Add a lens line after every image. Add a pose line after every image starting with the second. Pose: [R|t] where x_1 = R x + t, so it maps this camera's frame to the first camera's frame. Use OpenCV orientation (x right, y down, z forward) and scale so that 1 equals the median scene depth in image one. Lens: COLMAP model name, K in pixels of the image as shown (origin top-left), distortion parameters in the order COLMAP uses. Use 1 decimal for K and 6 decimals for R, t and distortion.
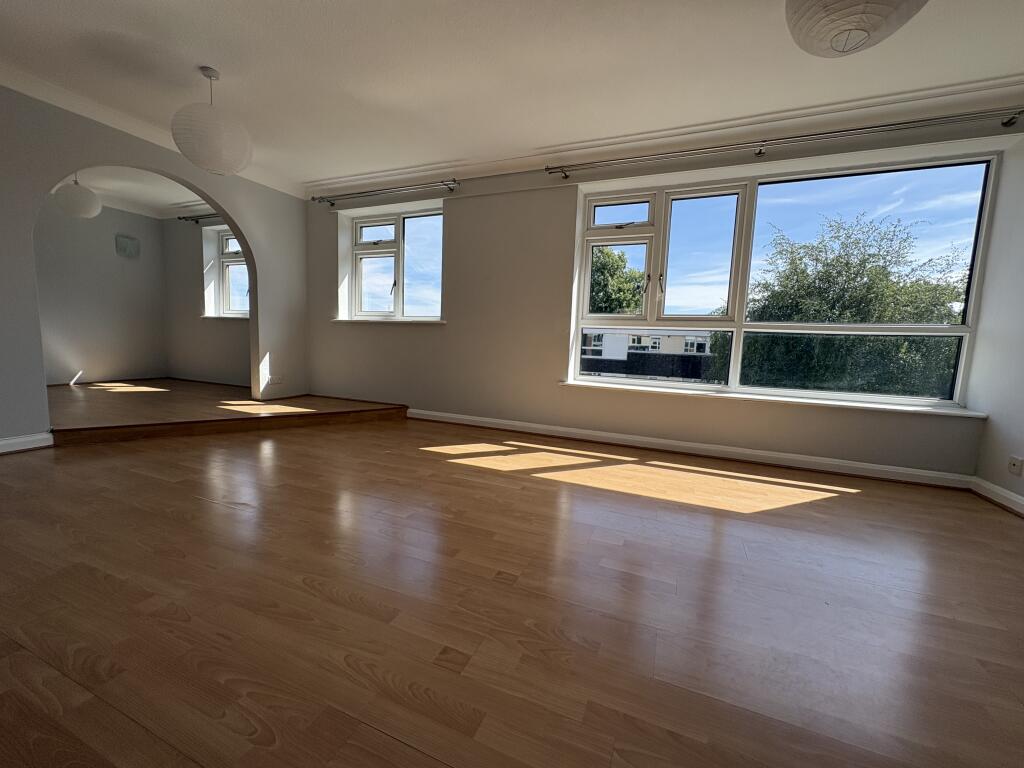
lens RADIAL K [[408.1, 0, 512.0], [0, 408.1, 384.0], [0, 0, 1]] dist [0.000176, 0.000264]
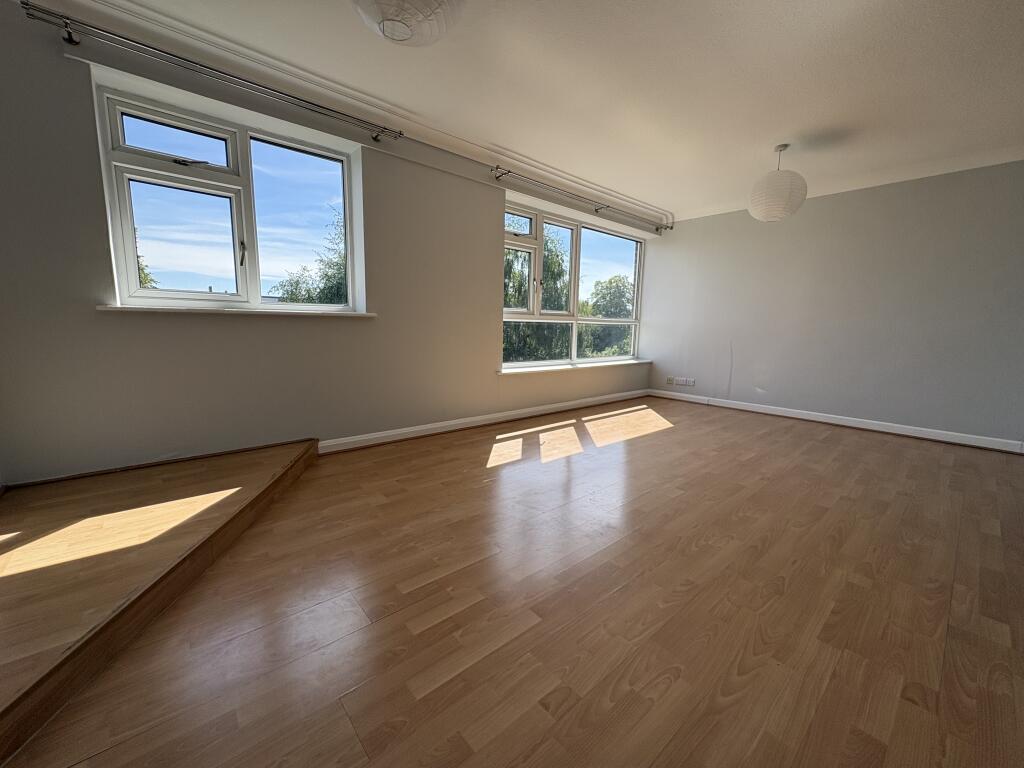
lens RADIAL K [[408.1, 0, 512.0], [0, 408.1, 384.0], [0, 0, 1]] dist [0.000176, 0.000264]
pose [[0.444529, -0.155992, 0.882077, -0.783219], [0.091879, 0.987467, 0.128327, -0.104447], [-0.891040, 0.024000, 0.453290, 0.453641]]
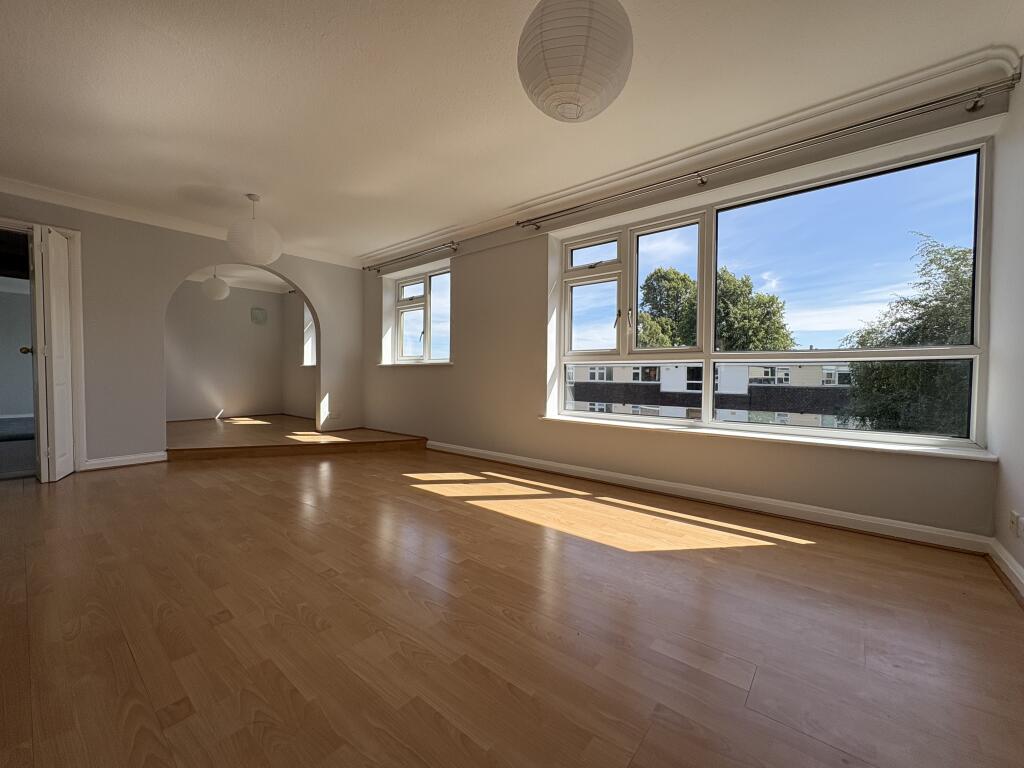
lens RADIAL K [[408.1, 0, 512.0], [0, 408.1, 384.0], [0, 0, 1]] dist [0.000176, 0.000264]
pose [[0.956457, -0.022743, -0.290986, 0.338508], [-0.003787, 0.995909, -0.090285, 0.006392], [0.291849, 0.087456, 0.952458, -0.020826]]
